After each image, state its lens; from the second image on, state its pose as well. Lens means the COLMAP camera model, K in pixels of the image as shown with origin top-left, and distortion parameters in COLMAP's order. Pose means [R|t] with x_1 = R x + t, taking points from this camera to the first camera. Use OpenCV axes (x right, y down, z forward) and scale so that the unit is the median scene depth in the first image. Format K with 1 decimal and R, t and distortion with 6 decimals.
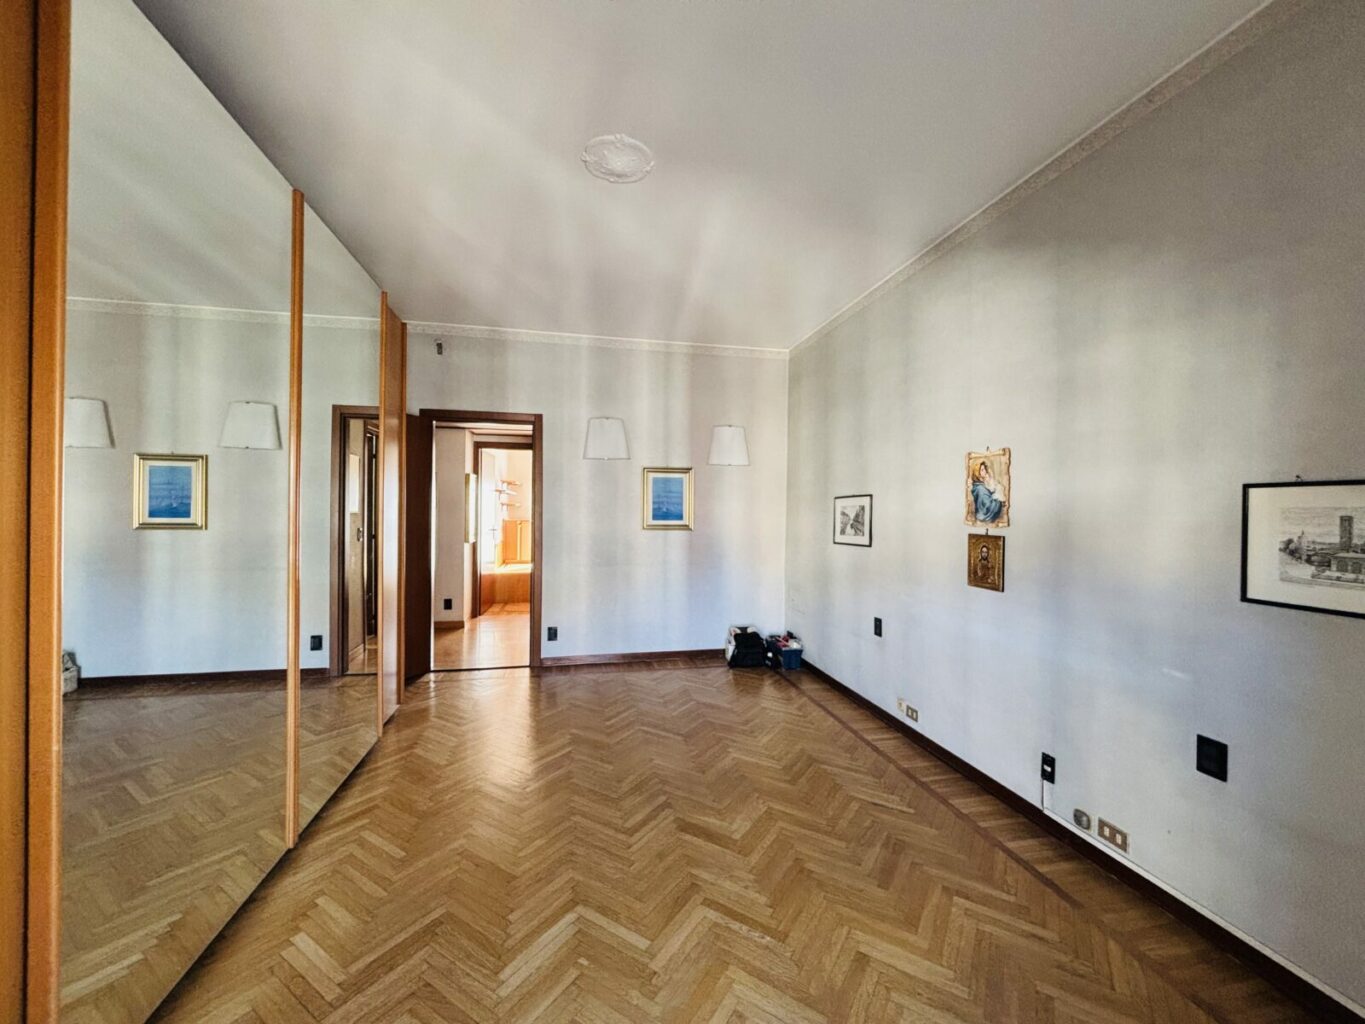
lens RADIAL K [[548.0, 0, 679.8], [0, 548.0, 511.2], [0, 0, 1]] dist [0.001707, -0.000593]
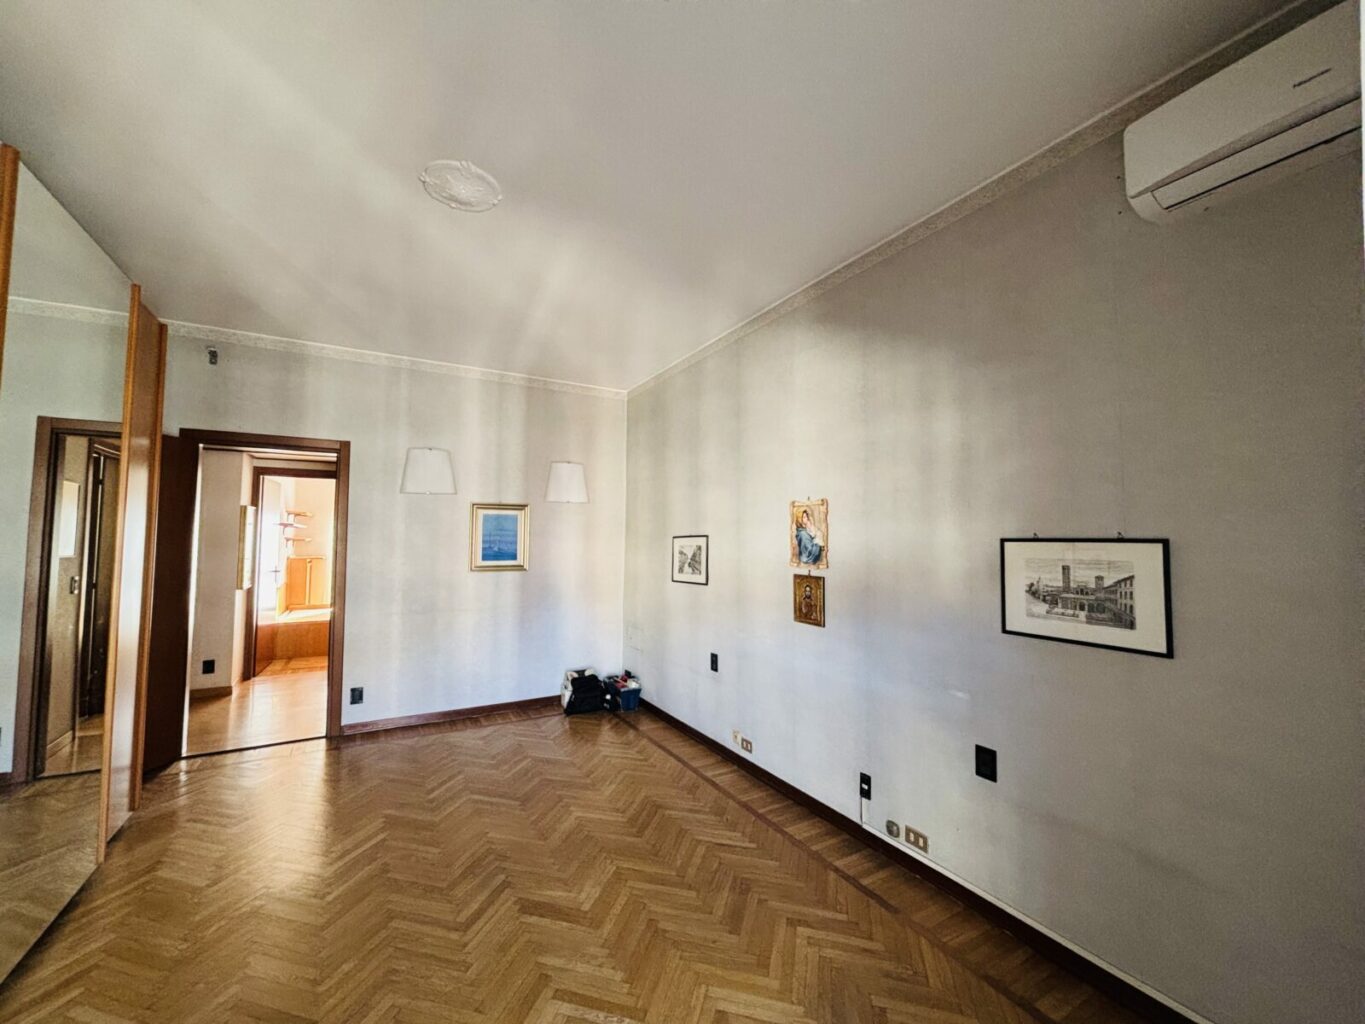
lens RADIAL K [[548.0, 0, 680.0], [0, 548.0, 510.4], [0, 0, 1]] dist [0.001707, -0.000593]
pose [[0.950958, 0.012417, 0.309070, -0.029564], [0.004737, 0.998492, -0.054689, -0.024276], [-0.309283, 0.053471, 0.949465, 0.015087]]
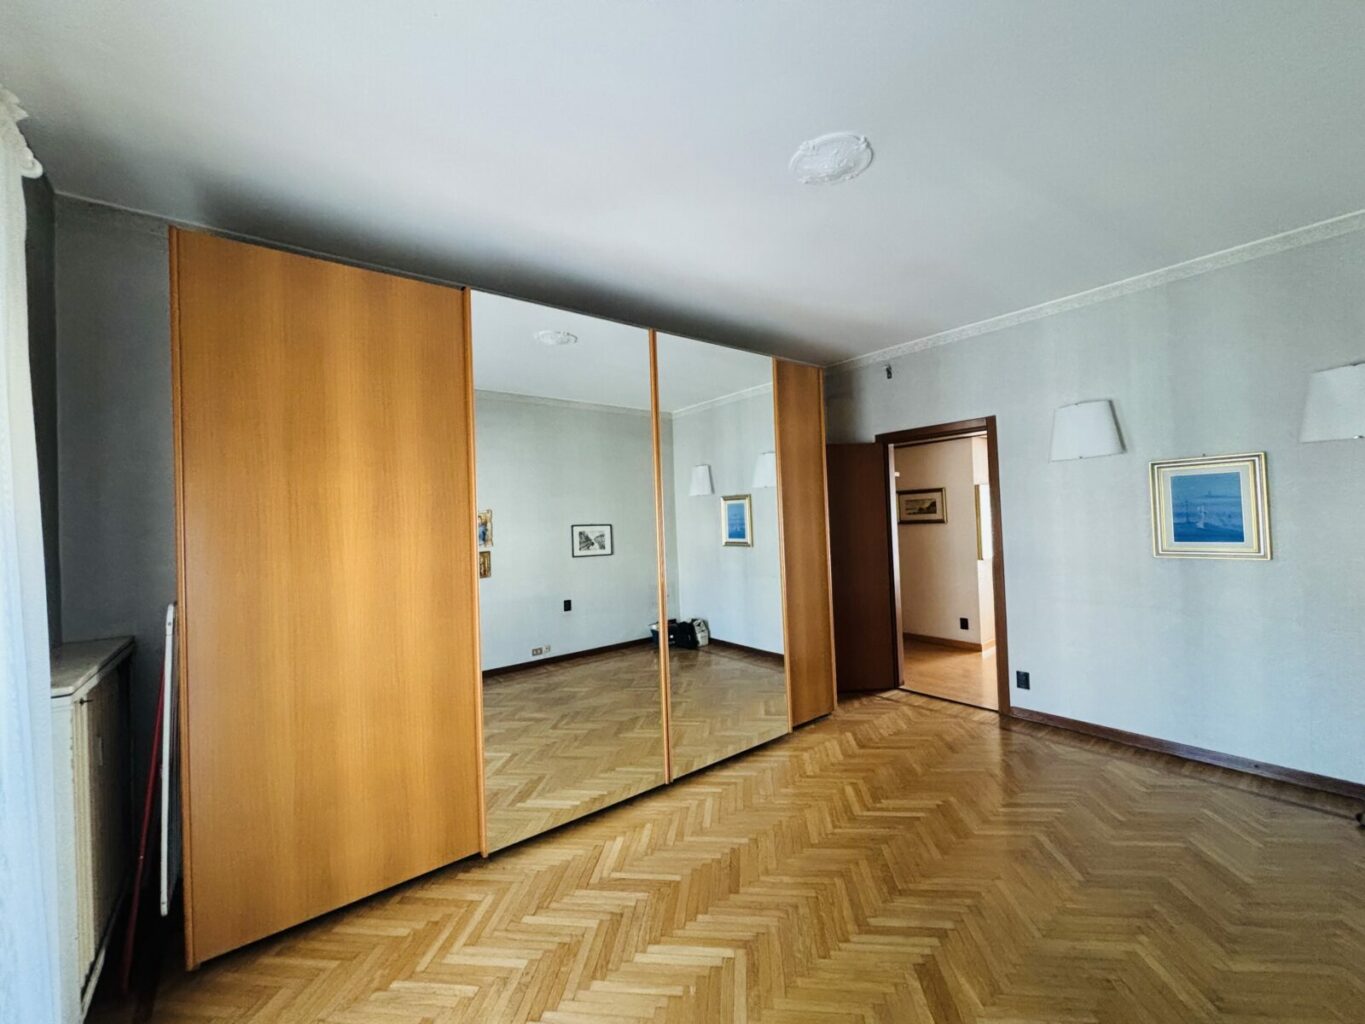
lens RADIAL K [[548.0, 0, 685.3], [0, 548.0, 510.8], [0, 0, 1]] dist [0.001707, -0.000593]
pose [[0.448512, -0.039181, -0.892918, 0.411192], [0.039443, 0.998933, -0.024021, -0.041722], [0.892906, -0.024445, 0.449579, 0.272777]]
